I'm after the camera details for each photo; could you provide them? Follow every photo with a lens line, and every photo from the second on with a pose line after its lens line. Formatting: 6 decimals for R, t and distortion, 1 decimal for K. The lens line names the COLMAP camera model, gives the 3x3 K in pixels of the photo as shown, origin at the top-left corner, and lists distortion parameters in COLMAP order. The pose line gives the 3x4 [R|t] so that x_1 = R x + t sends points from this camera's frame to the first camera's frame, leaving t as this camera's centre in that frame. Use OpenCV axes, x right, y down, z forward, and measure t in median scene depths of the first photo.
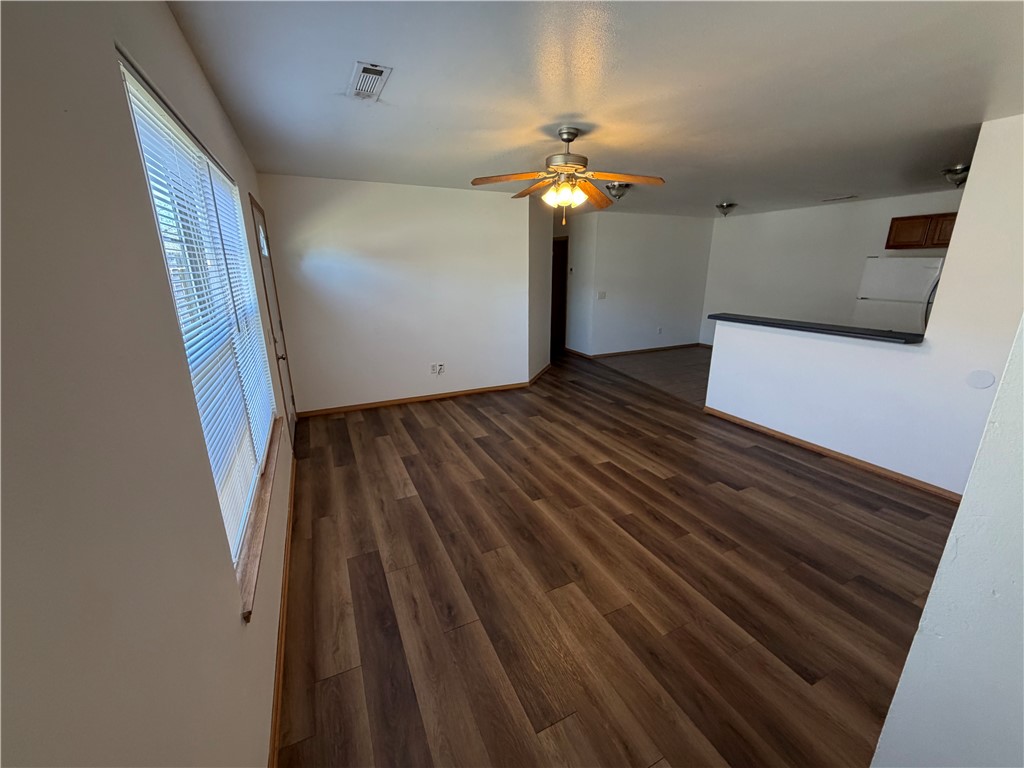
lens RADIAL K [[408.4, 0, 508.4], [0, 408.4, 382.9], [0, 0, 1]] dist [-0.000223, 0.000276]
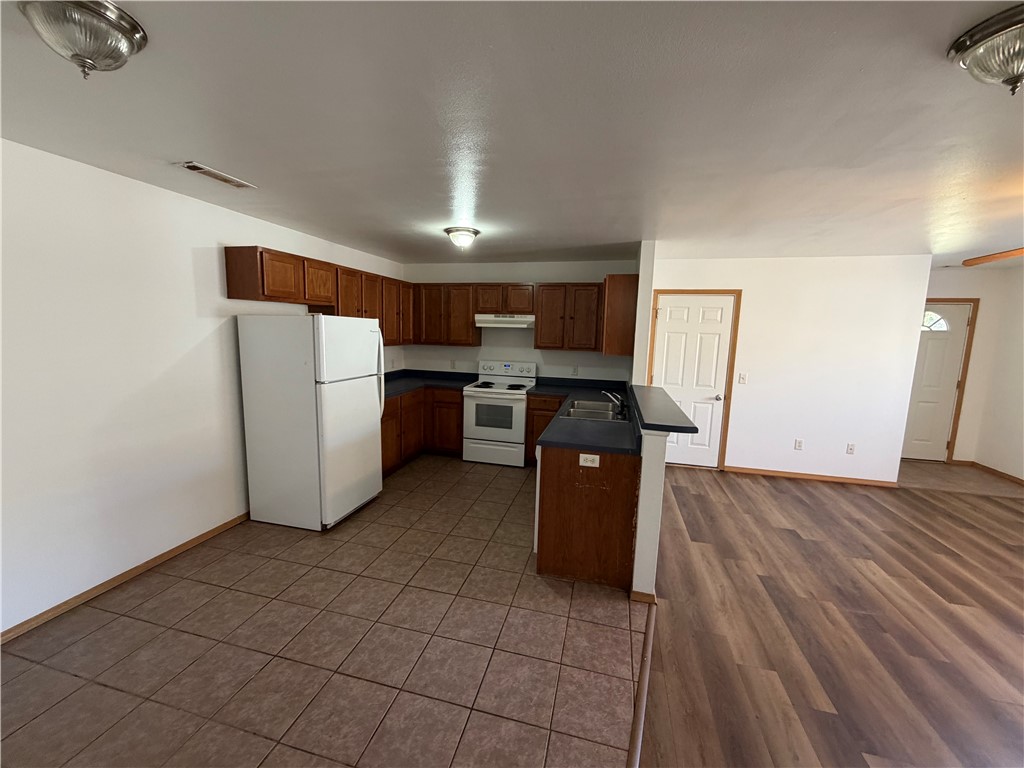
lens RADIAL K [[408.4, 0, 508.4], [0, 408.4, 382.9], [0, 0, 1]] dist [-0.000223, 0.000276]
pose [[-0.771448, -0.097907, 0.628715, 0.382788], [0.155437, 0.929158, 0.335418, -0.473442], [-0.617015, 0.356483, -0.701579, 1.635730]]
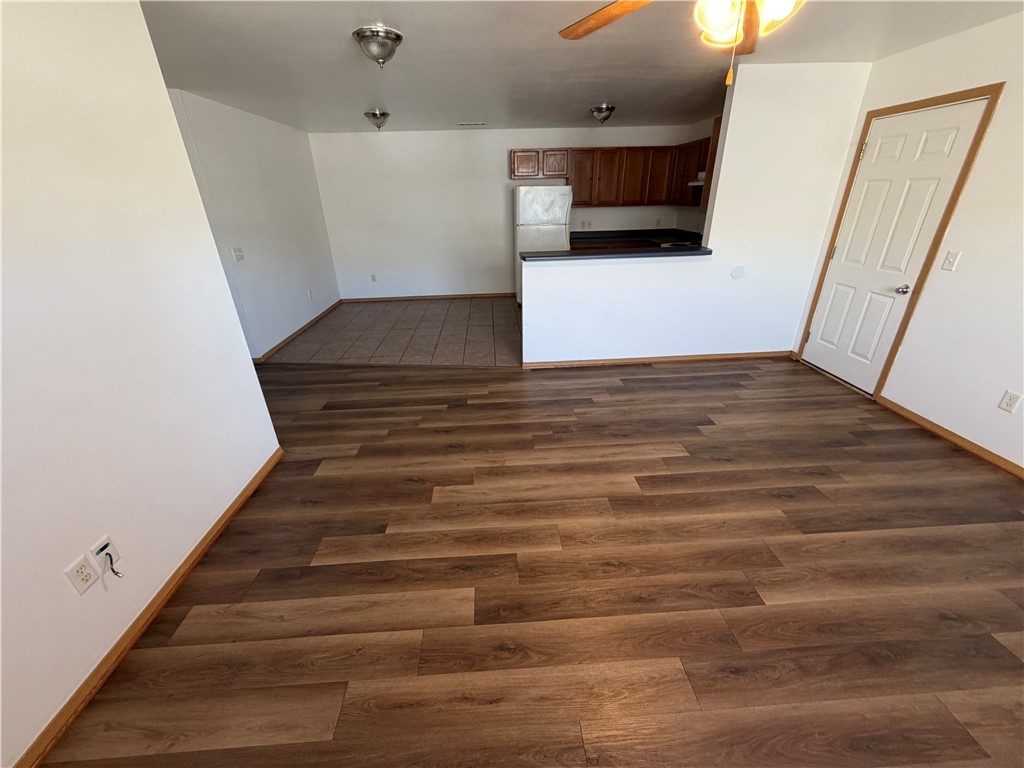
lens RADIAL K [[408.4, 0, 508.4], [0, 408.4, 382.9], [0, 0, 1]] dist [-0.000223, 0.000276]
pose [[0.378020, -0.392241, 0.838599, -0.329331], [0.277122, 0.912221, 0.301756, -0.208422], [-0.883348, 0.118325, 0.453536, 0.751274]]
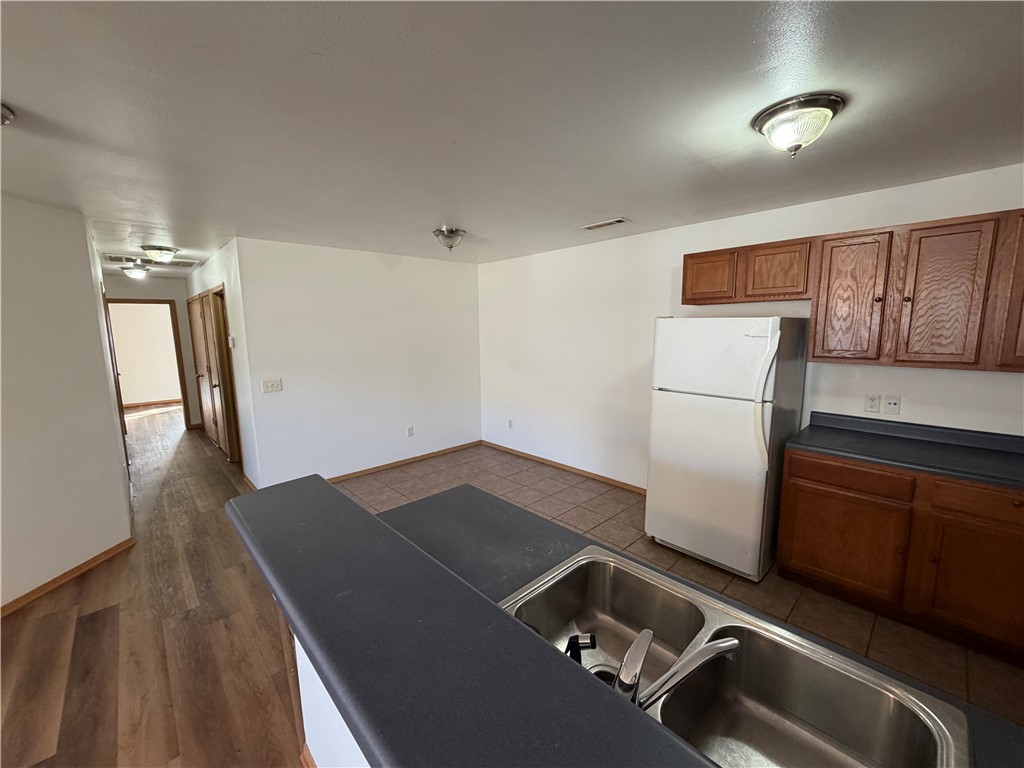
lens RADIAL K [[408.4, 0, 508.4], [0, 408.4, 382.9], [0, 0, 1]] dist [-0.000223, 0.000276]
pose [[0.953044, -0.048069, 0.298991, 0.656162], [0.090071, 0.987634, -0.128324, -0.212316], [-0.289126, 0.149229, 0.945588, 0.695249]]
